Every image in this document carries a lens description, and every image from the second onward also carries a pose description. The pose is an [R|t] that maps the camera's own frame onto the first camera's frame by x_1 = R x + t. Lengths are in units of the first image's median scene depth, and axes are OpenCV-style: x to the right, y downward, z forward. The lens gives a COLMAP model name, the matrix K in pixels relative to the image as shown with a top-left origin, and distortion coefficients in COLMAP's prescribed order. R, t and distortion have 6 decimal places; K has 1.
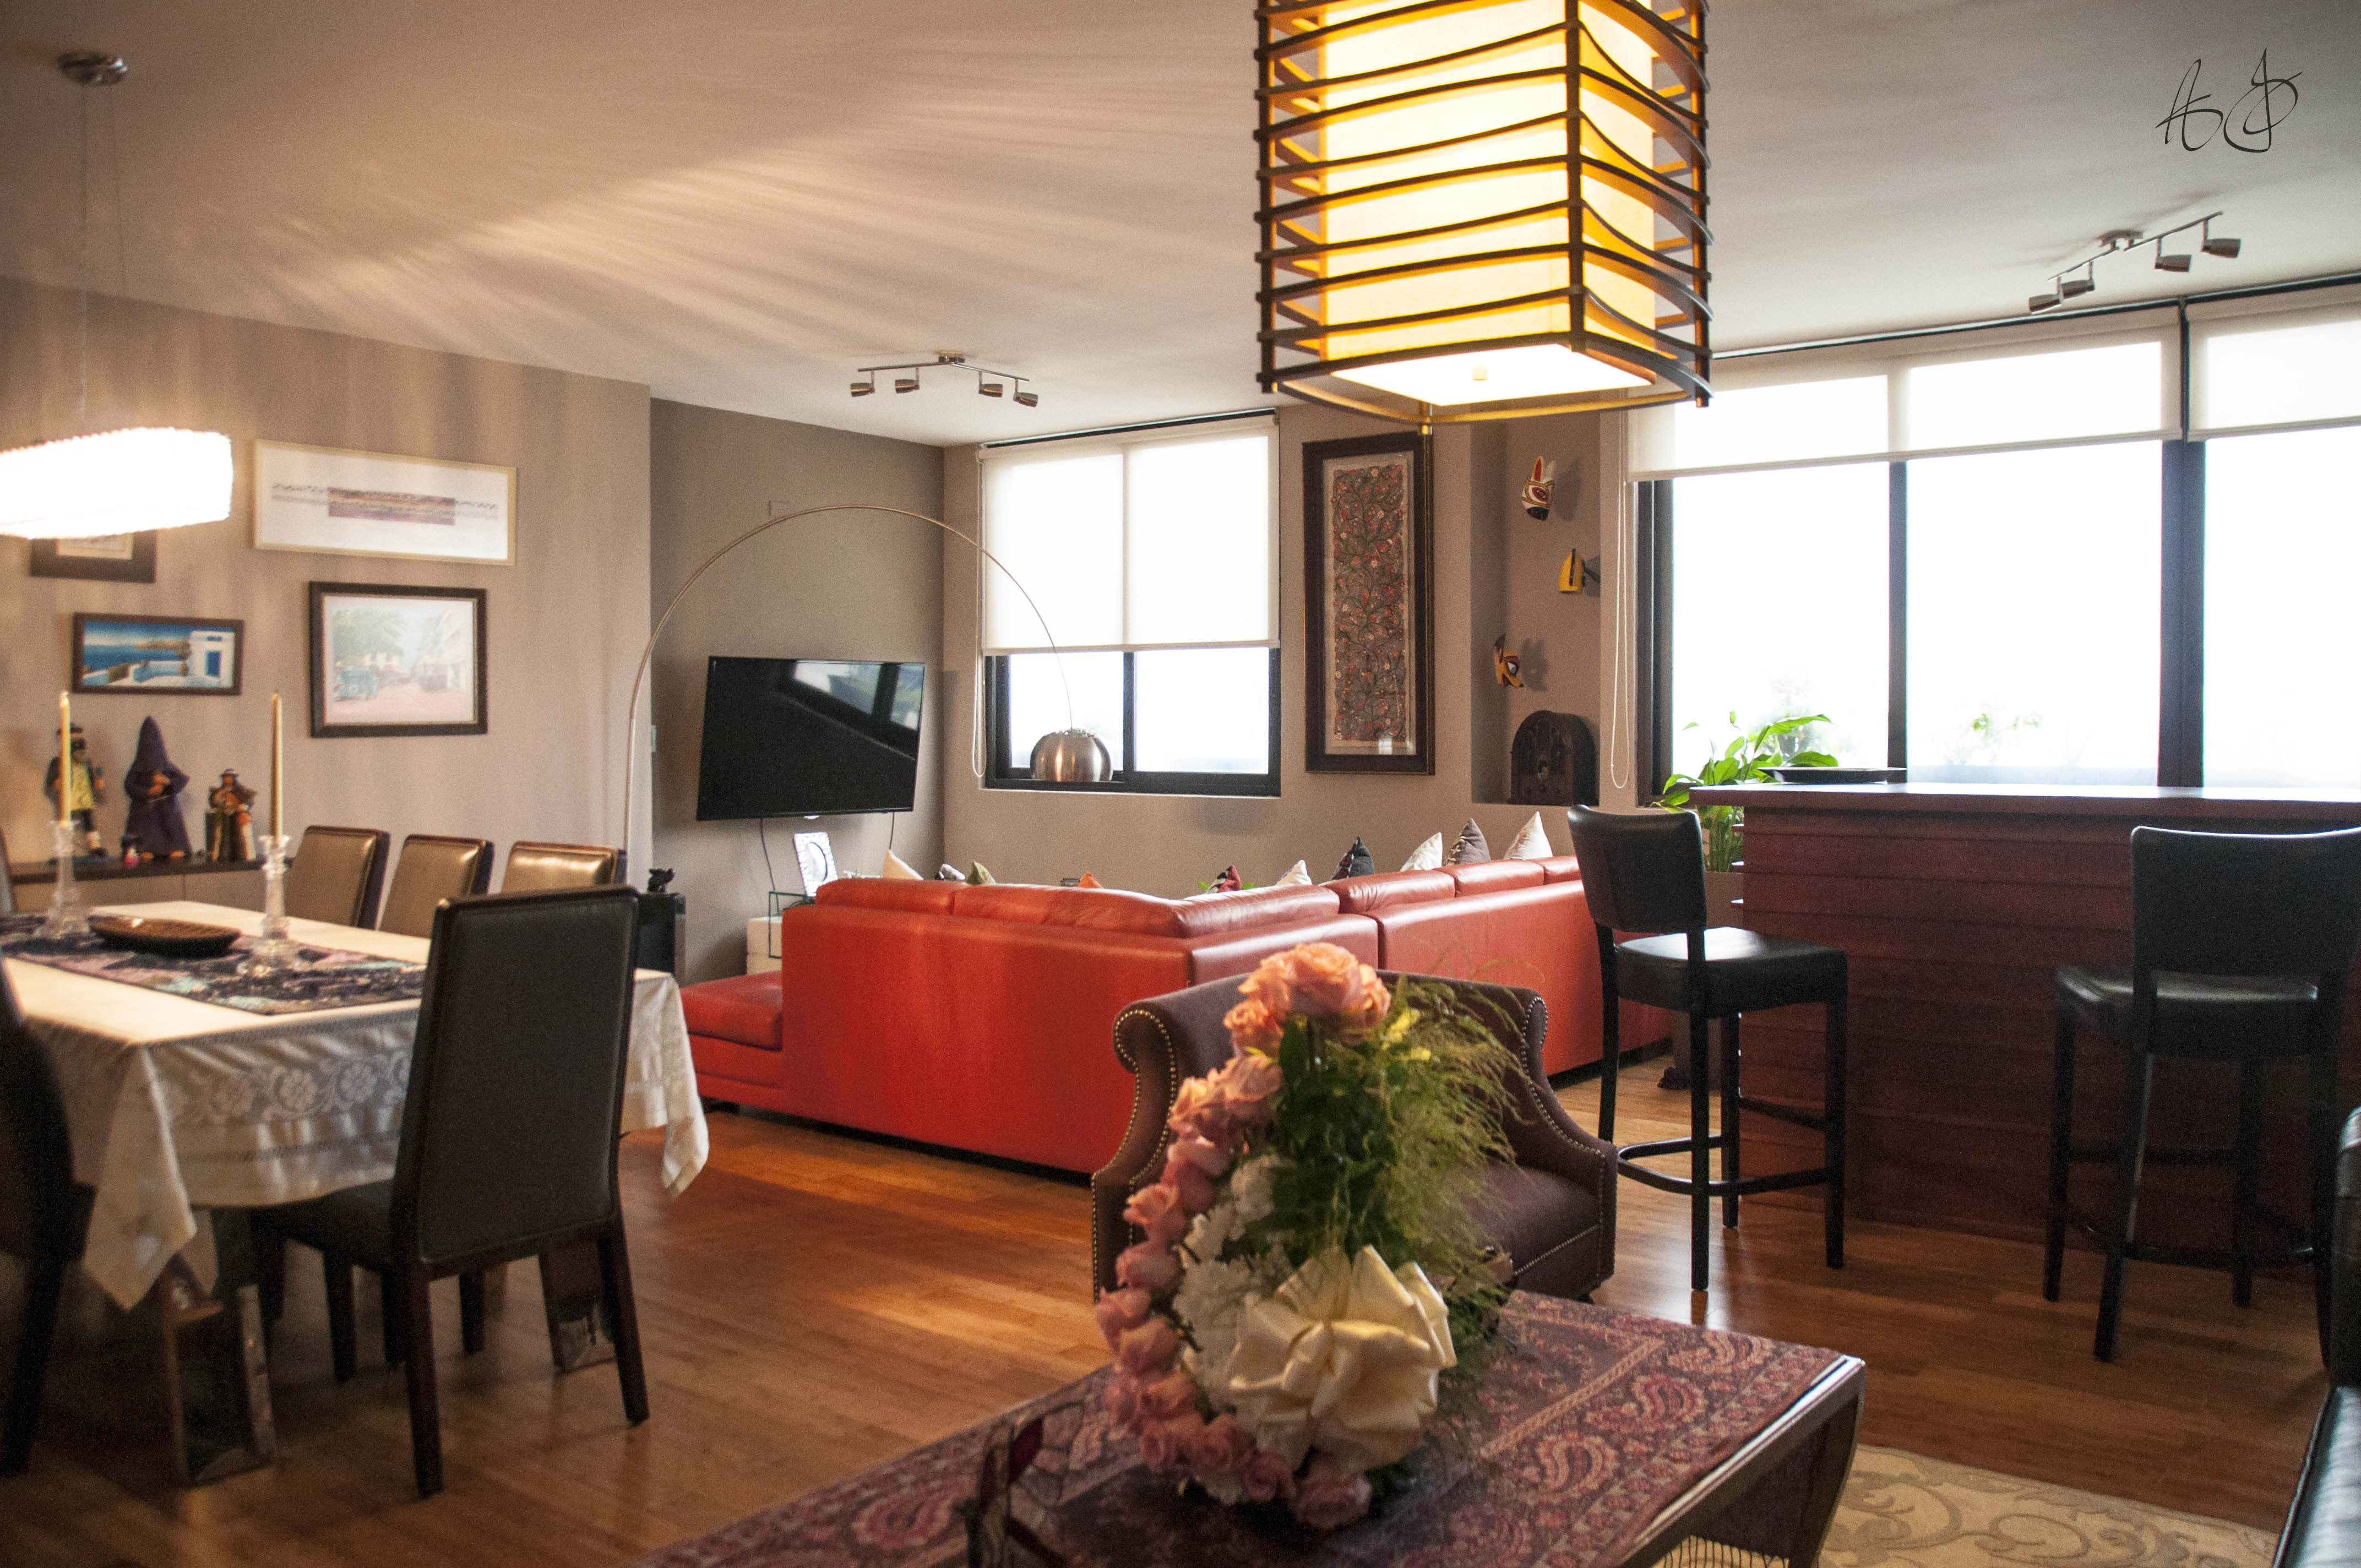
lens RADIAL K [[1884.9, 0, 1183.5], [0, 1884.9, 774.7], [0, 0, 1]] dist [-0.074610, 0.011017]
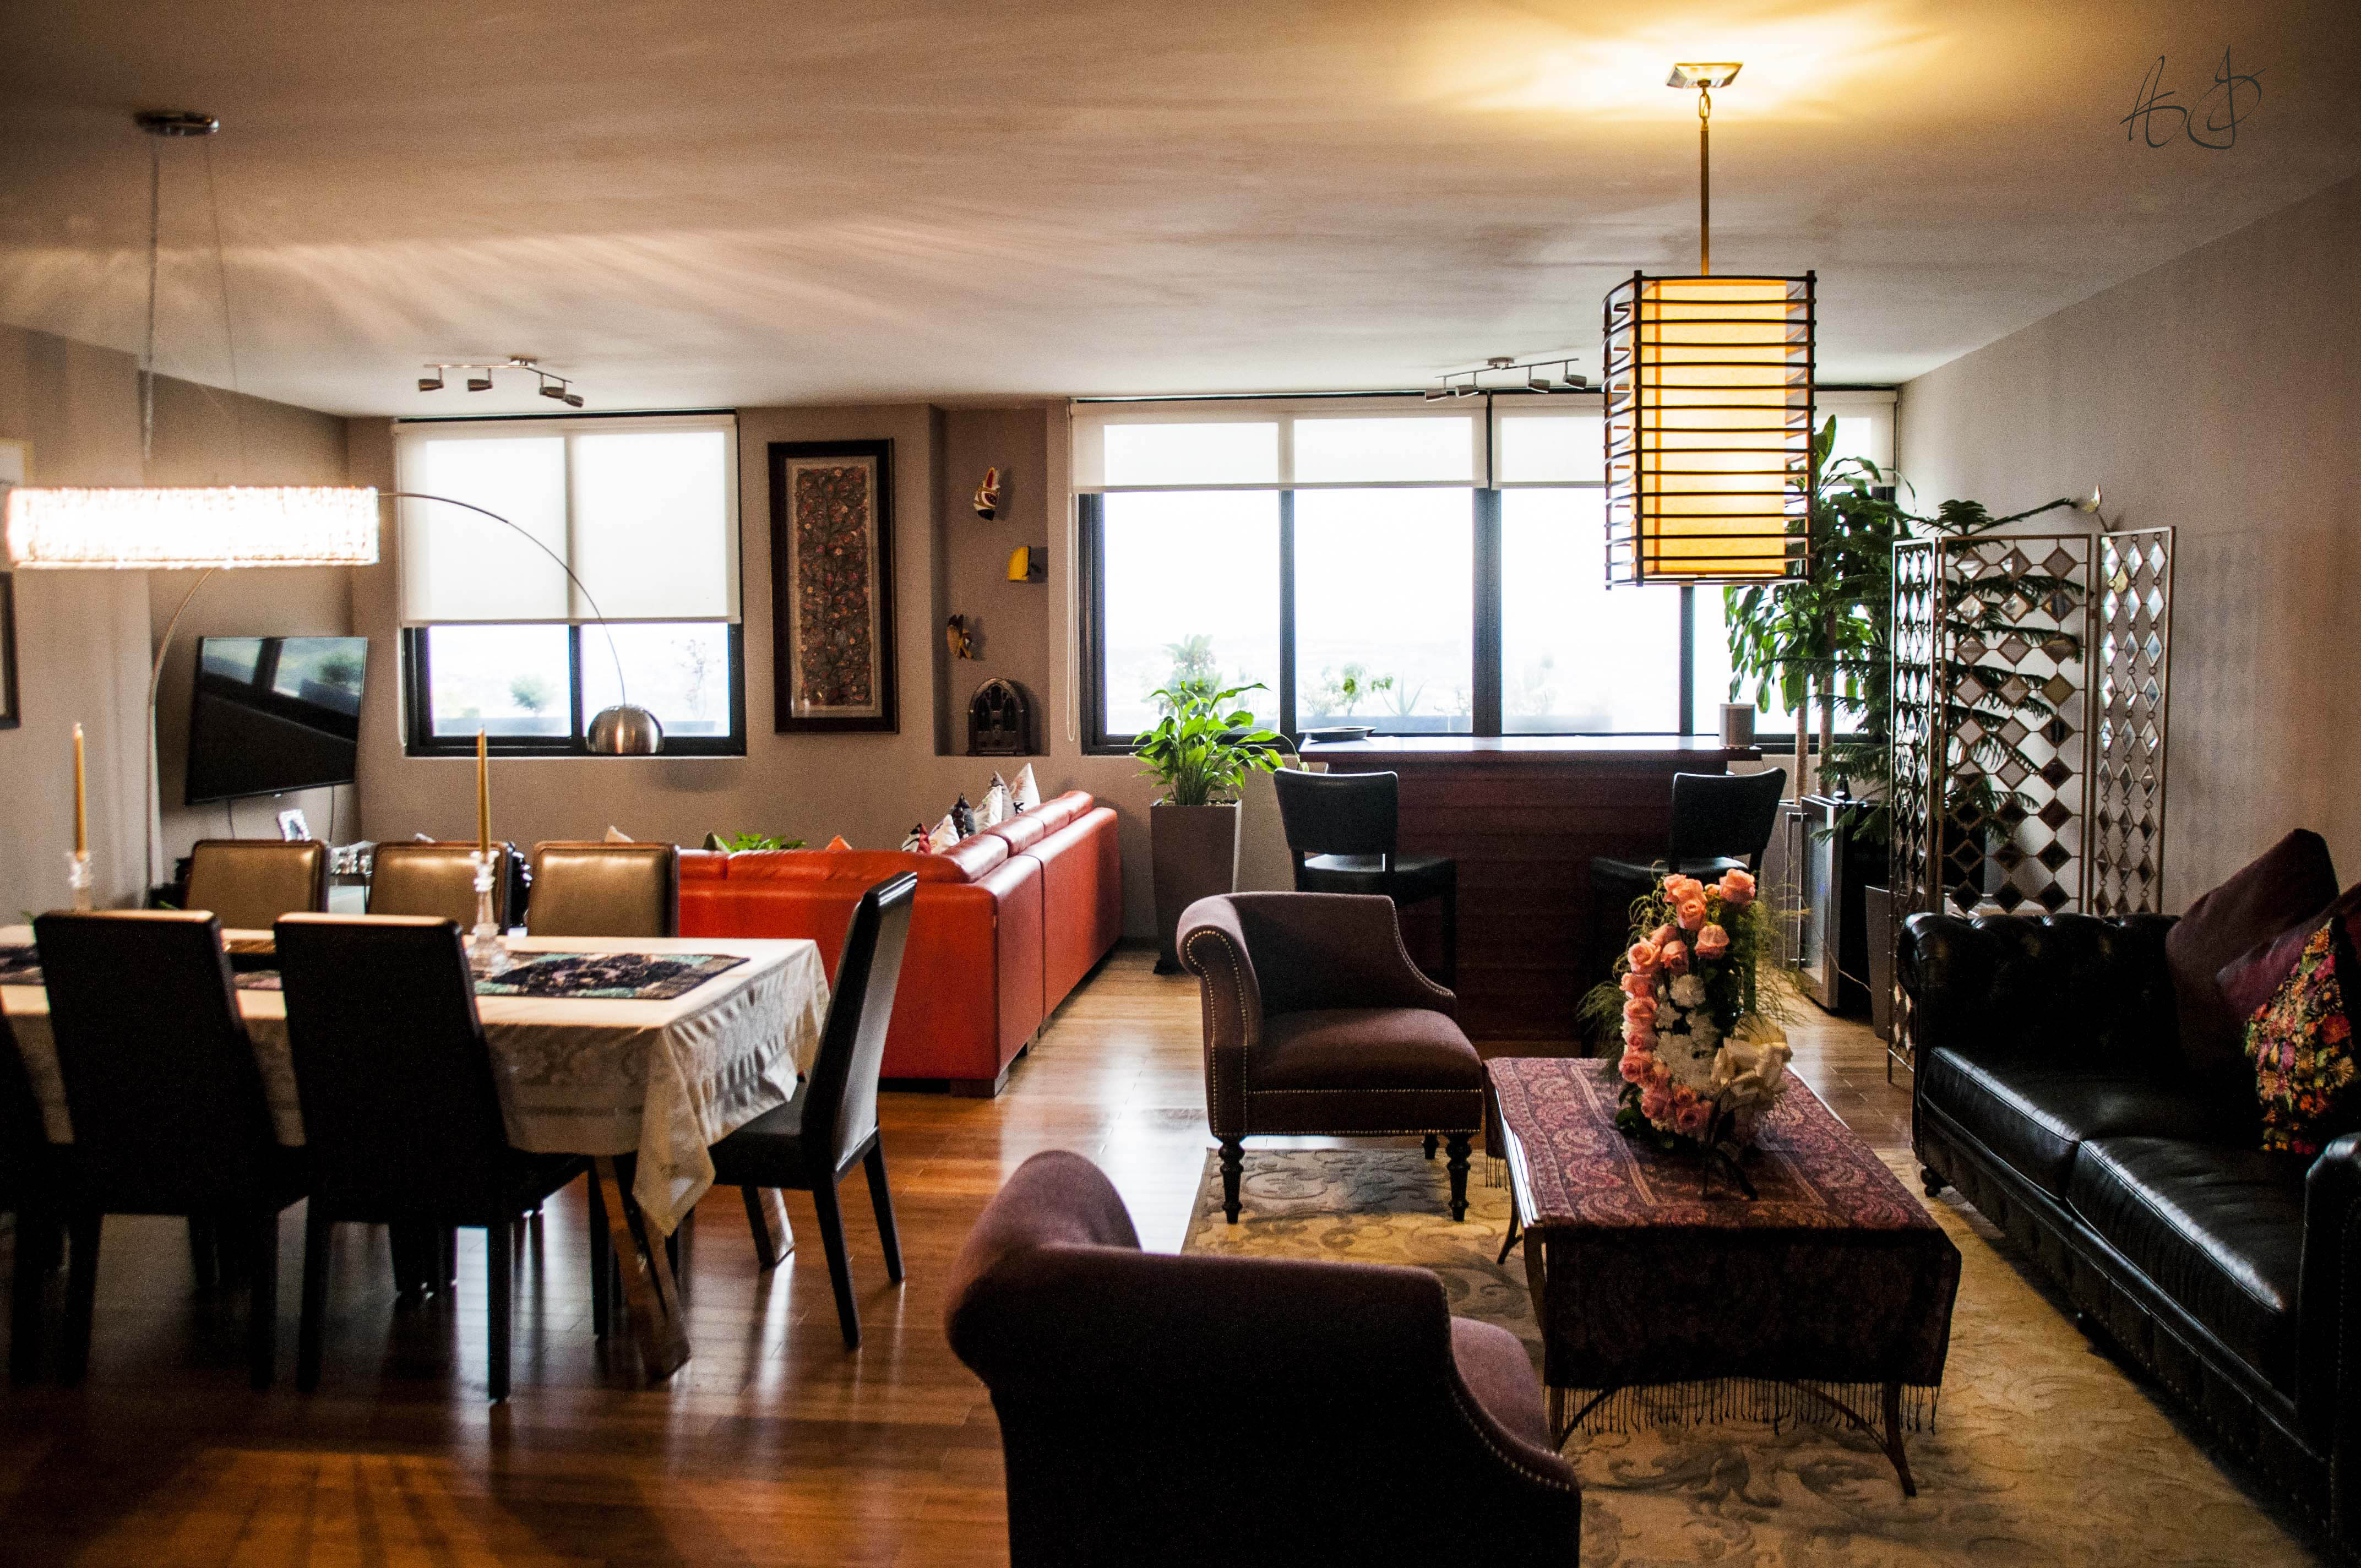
lens RADIAL K [[1884.9, 0, 1171.9], [0, 1884.9, 779.5], [0, 0, 1]] dist [-0.074610, 0.011017]
pose [[0.846188, -0.048454, 0.530676, -0.347711], [0.024082, 0.998317, 0.052753, -0.028713], [-0.532339, -0.031859, 0.845931, -0.090454]]
